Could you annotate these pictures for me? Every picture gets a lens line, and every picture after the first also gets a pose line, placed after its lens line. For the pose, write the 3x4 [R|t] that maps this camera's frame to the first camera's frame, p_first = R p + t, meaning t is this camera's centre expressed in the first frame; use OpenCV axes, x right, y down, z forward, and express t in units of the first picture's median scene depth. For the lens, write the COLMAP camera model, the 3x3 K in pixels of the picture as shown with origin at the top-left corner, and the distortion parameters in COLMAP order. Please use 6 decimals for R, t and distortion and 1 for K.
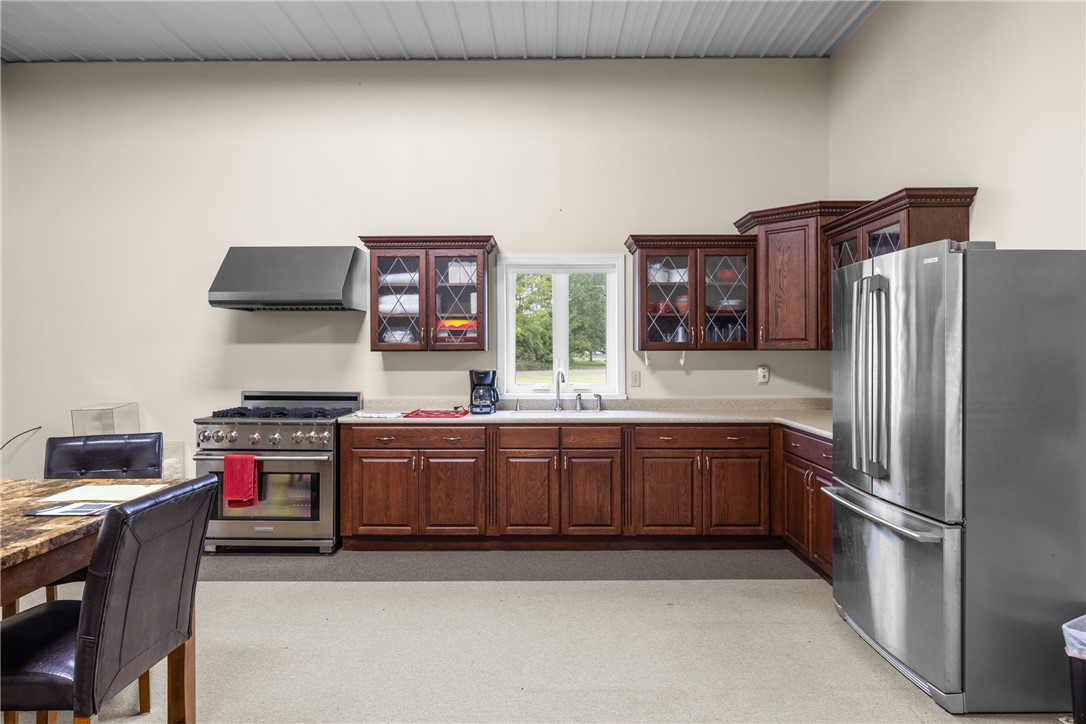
lens RADIAL K [[634.3, 0, 543.5], [0, 634.3, 356.4], [0, 0, 1]] dist [0.004417, -0.000092]
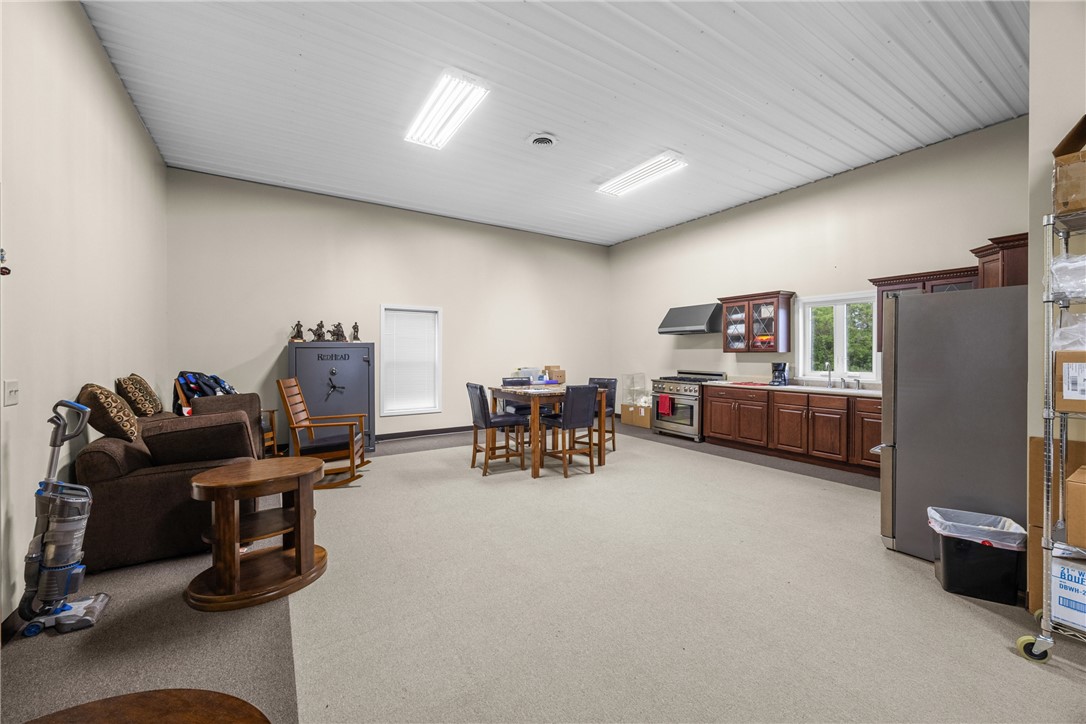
lens RADIAL K [[428.2, 0, 542.7], [0, 428.2, 357.6], [0, 0, 1]] dist [0.002858, 0.000137]
pose [[0.544823, 0.009089, -0.838502, 0.590023], [-0.009102, 0.999946, 0.004925, 0.007597], [0.838501, 0.004949, 0.544877, -0.271118]]
